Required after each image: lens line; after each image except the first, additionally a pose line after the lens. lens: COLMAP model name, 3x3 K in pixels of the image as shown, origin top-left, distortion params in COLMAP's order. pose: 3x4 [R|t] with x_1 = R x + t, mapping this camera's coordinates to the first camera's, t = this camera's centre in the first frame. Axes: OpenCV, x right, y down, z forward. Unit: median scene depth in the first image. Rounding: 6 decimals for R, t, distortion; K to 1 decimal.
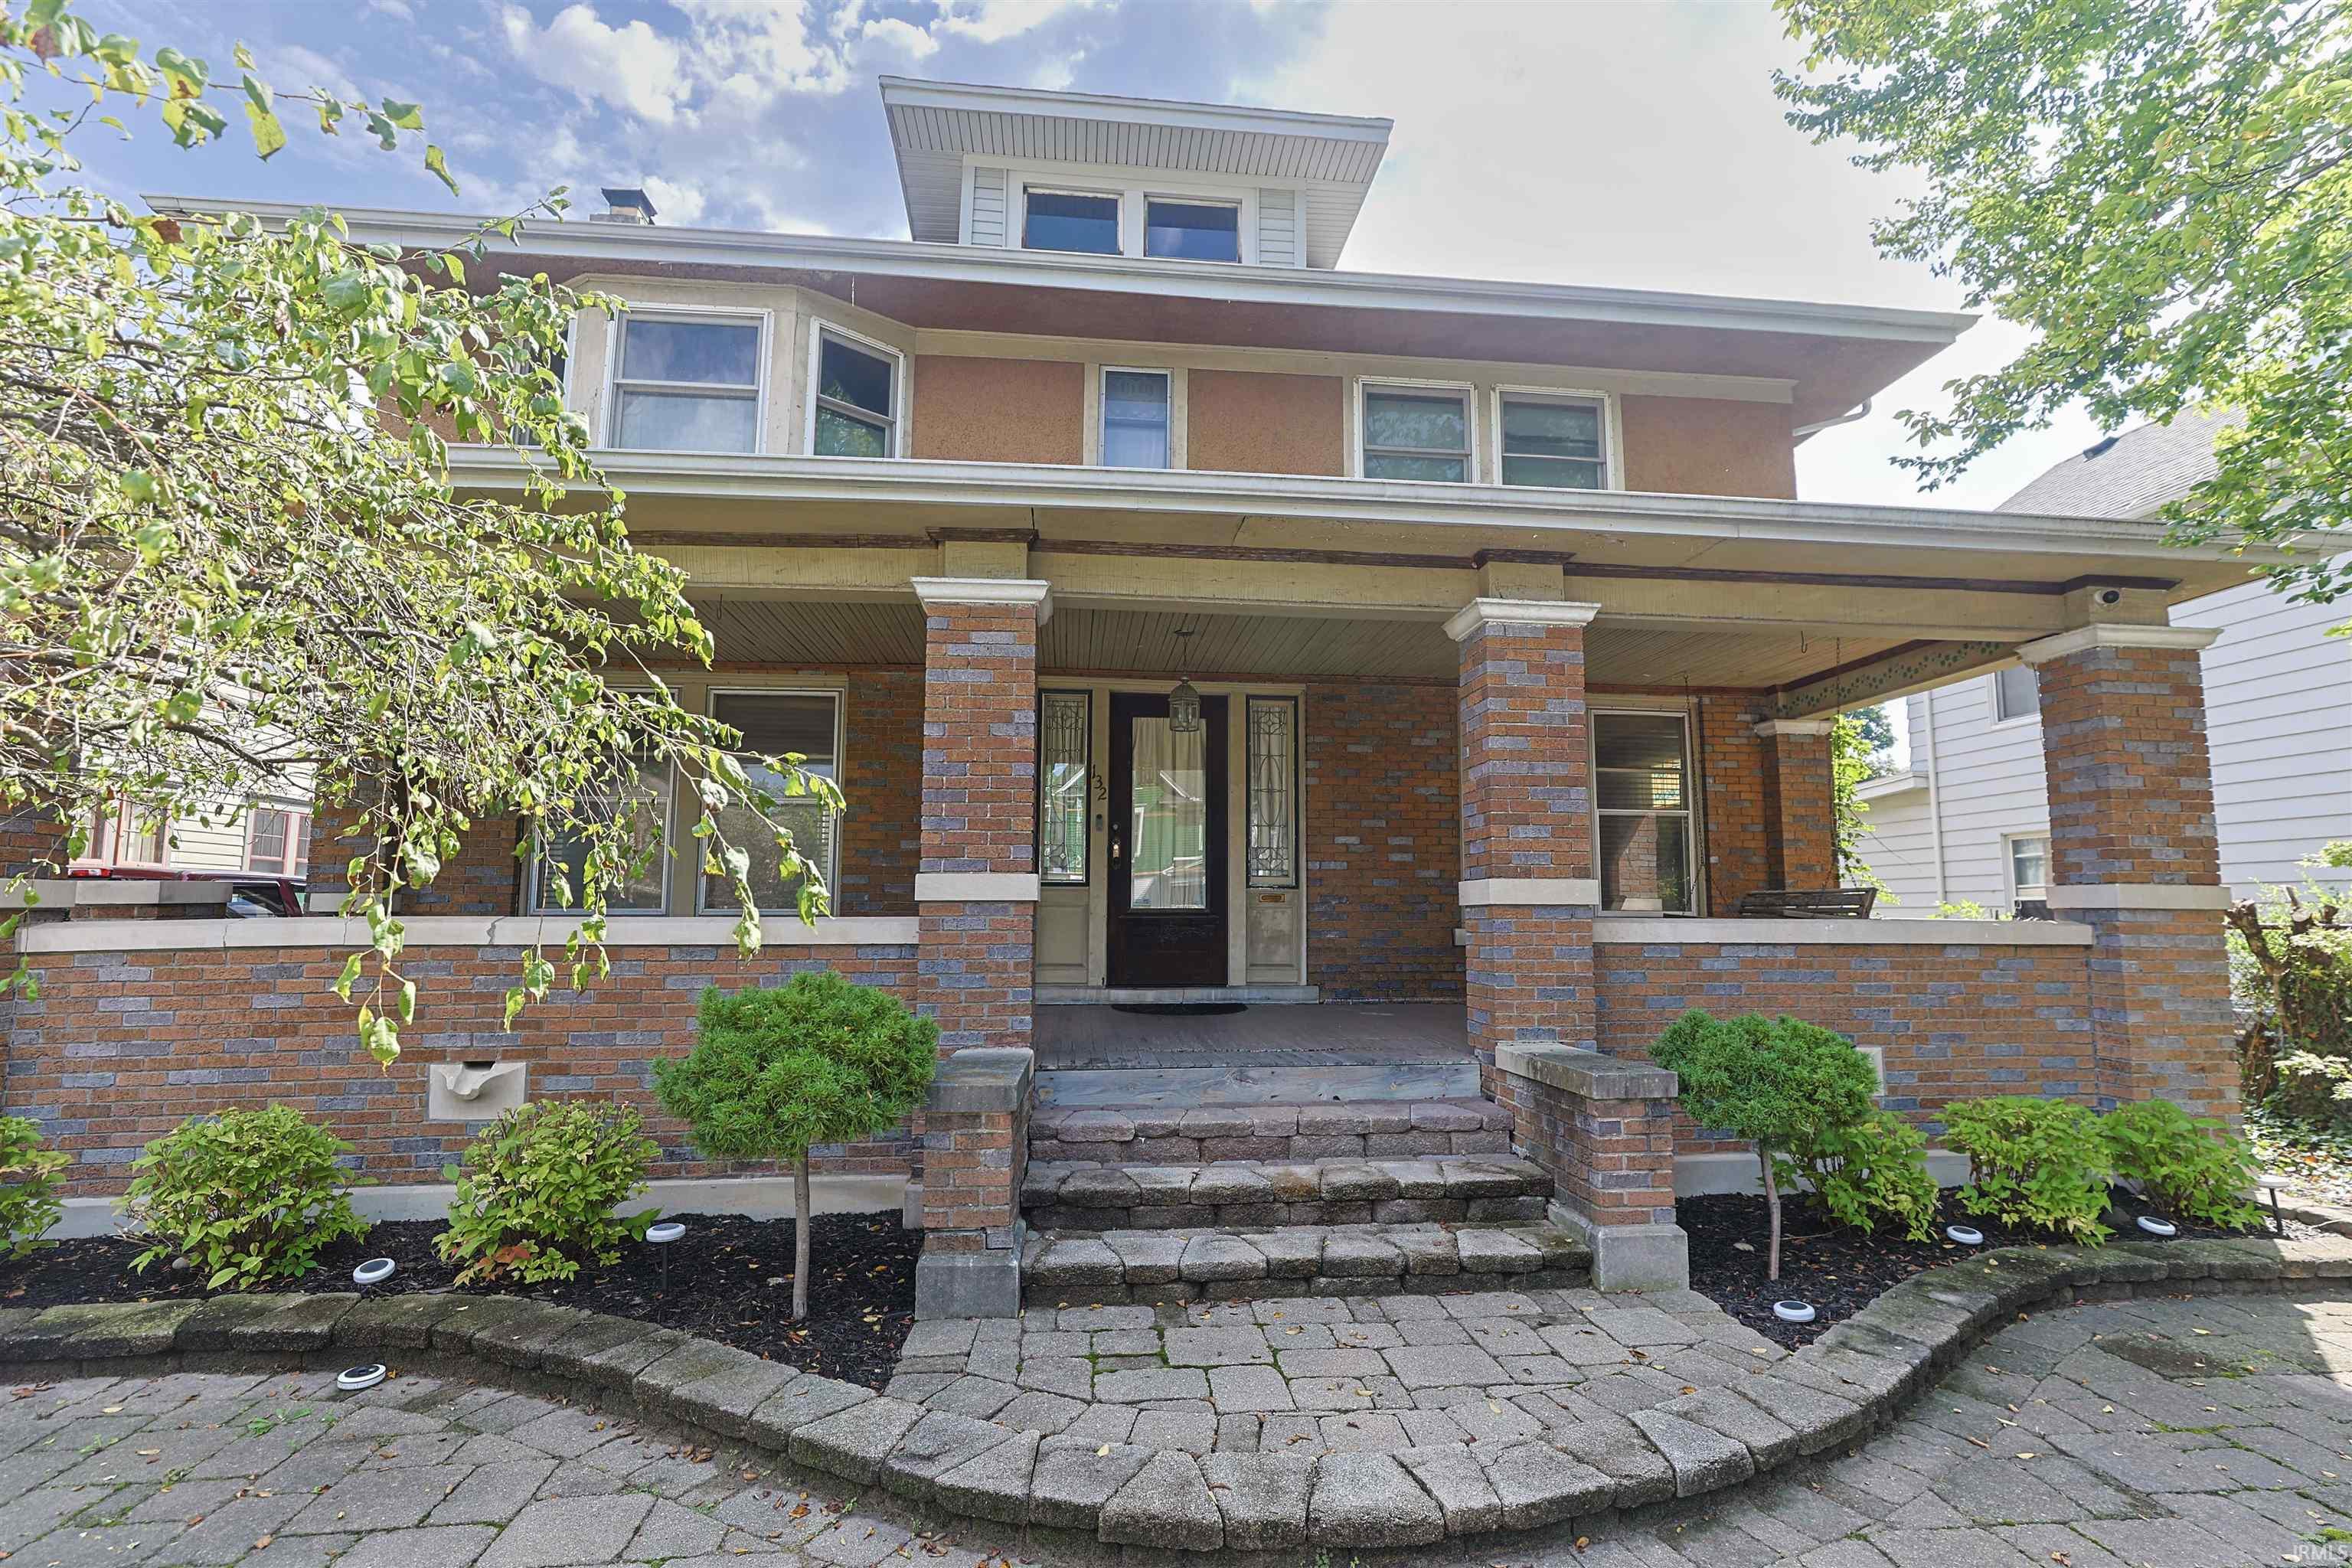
lens RADIAL K [[1223.3, 0, 1185.0], [0, 1223.3, 792.6], [0, 0, 1]] dist [-0.026297, 0.016671]
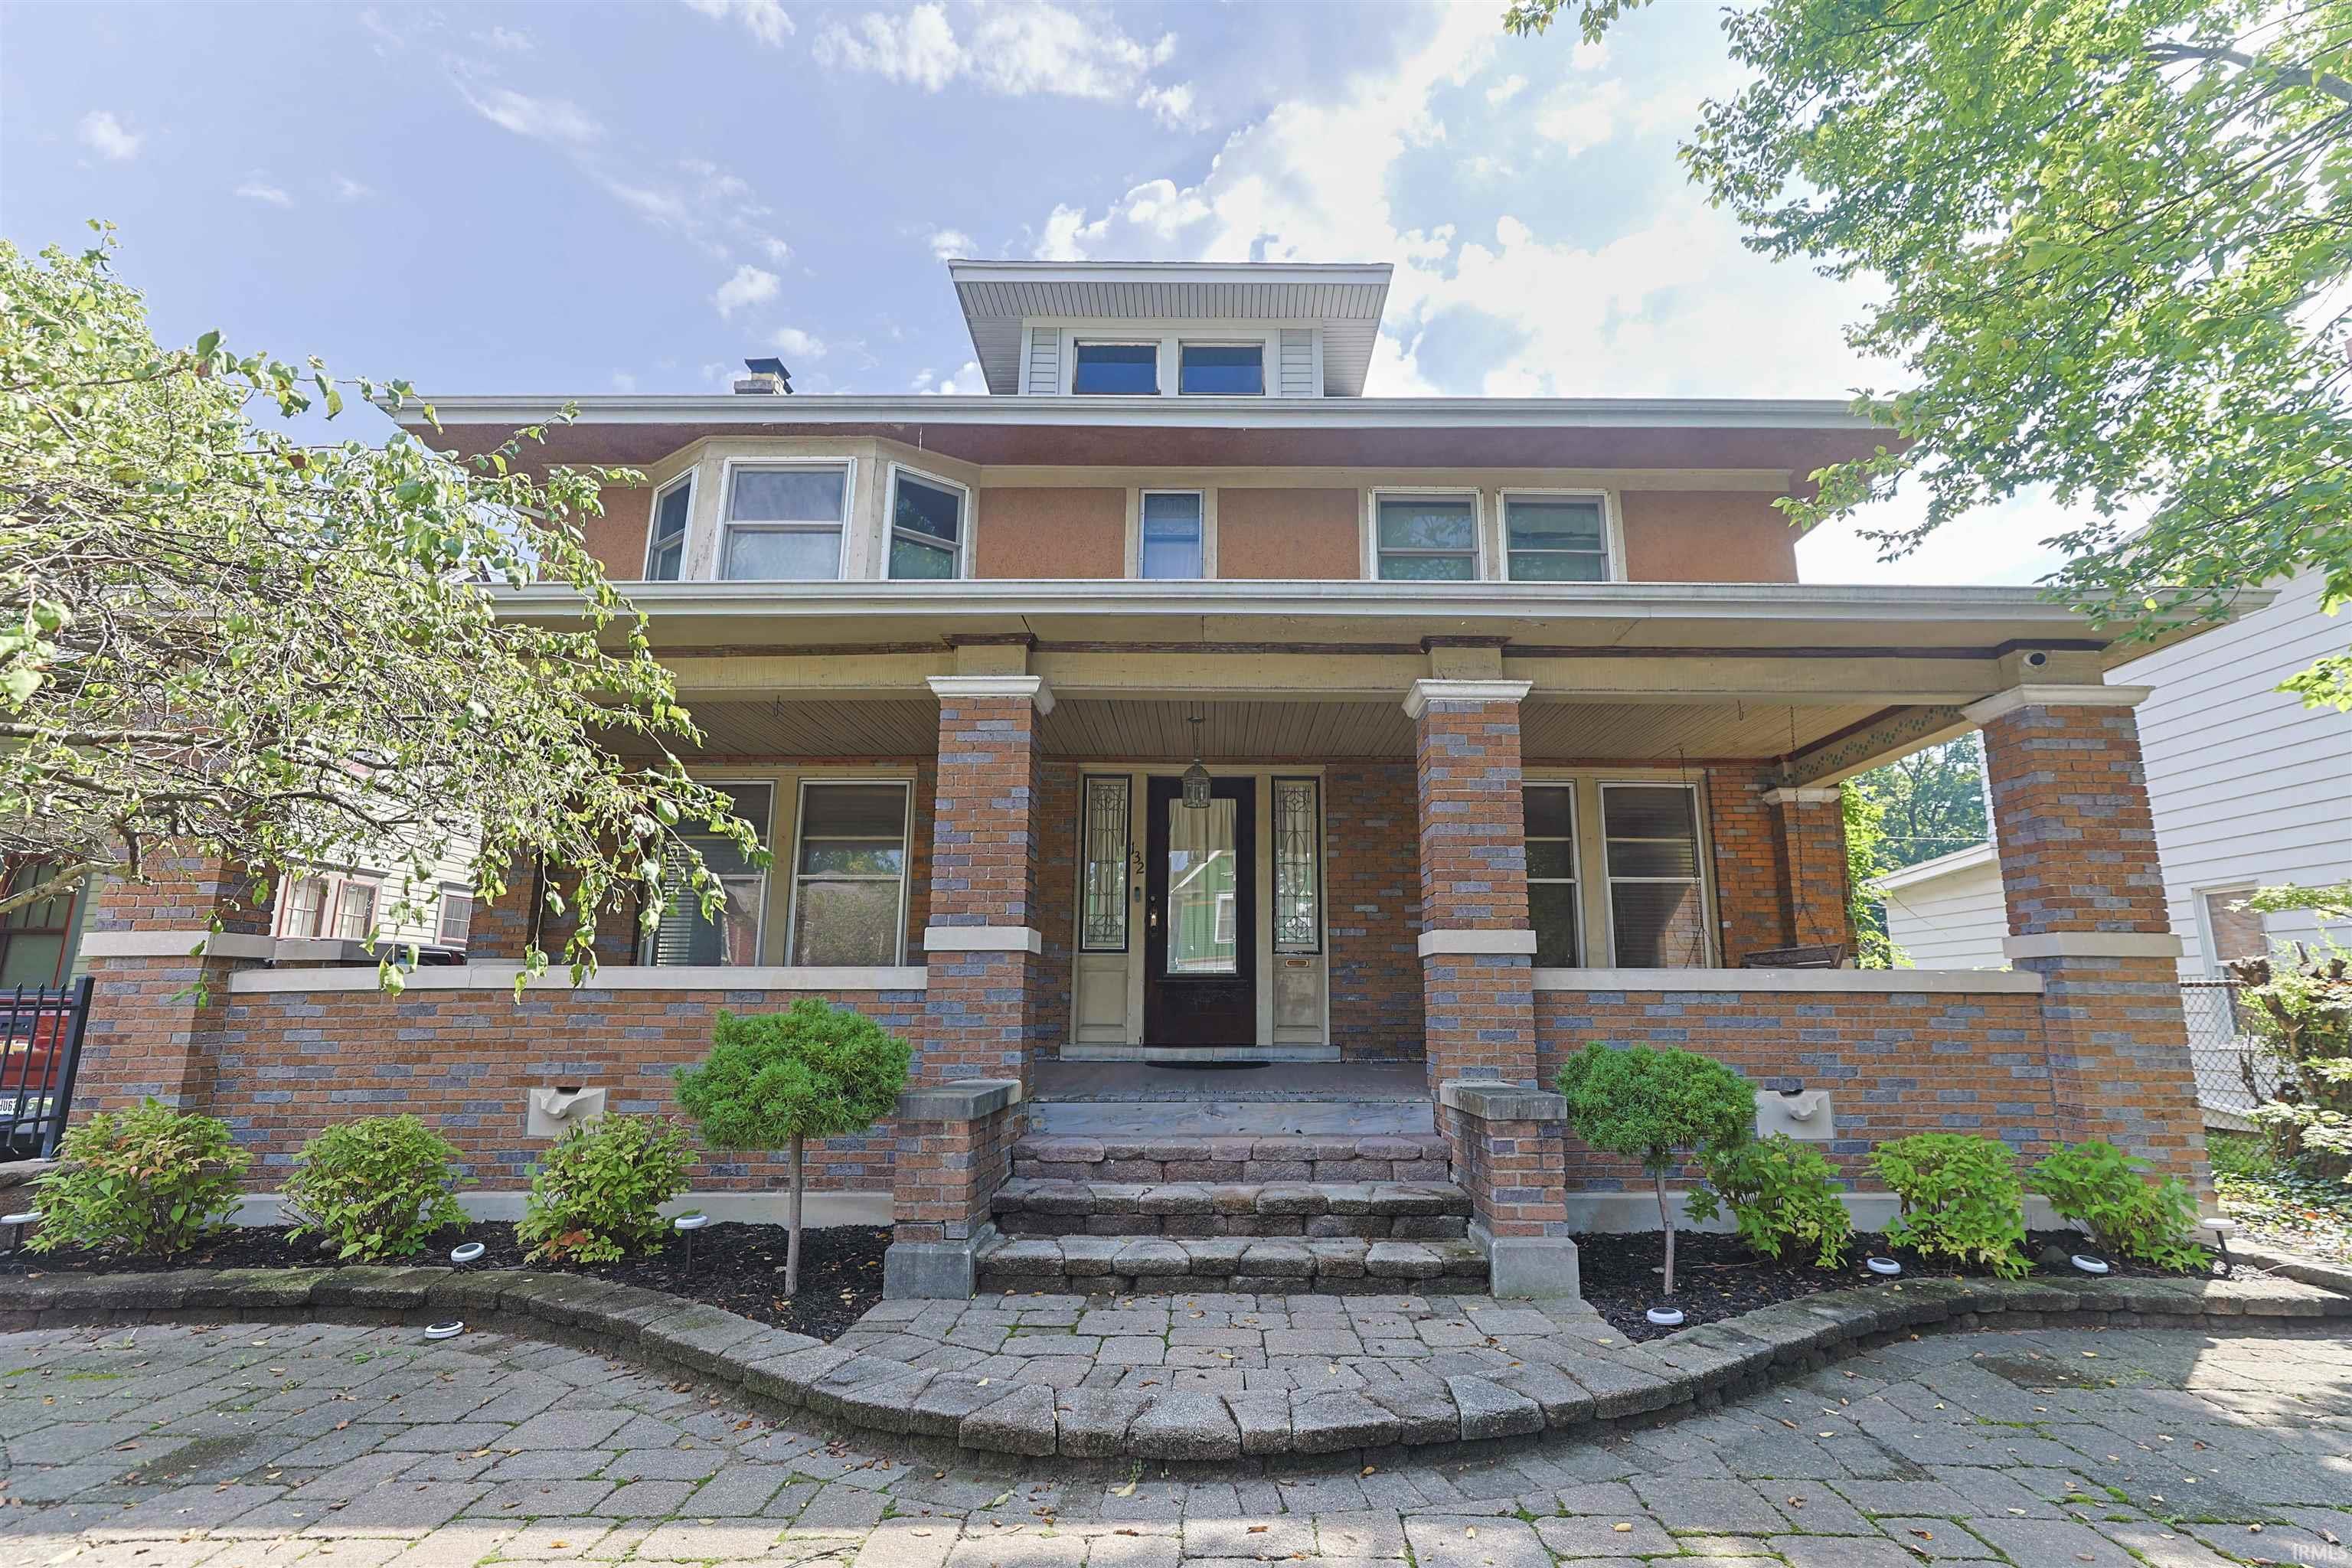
lens RADIAL K [[1185.6, 0, 1167.5], [0, 1185.6, 767.3], [0, 0, 1]] dist [-0.025698, 0.014511]
pose [[0.992730, -0.022209, -0.118295, 0.151765], [0.010396, 0.994977, -0.099562, 0.030469], [0.119912, 0.097609, 0.987975, -0.108315]]
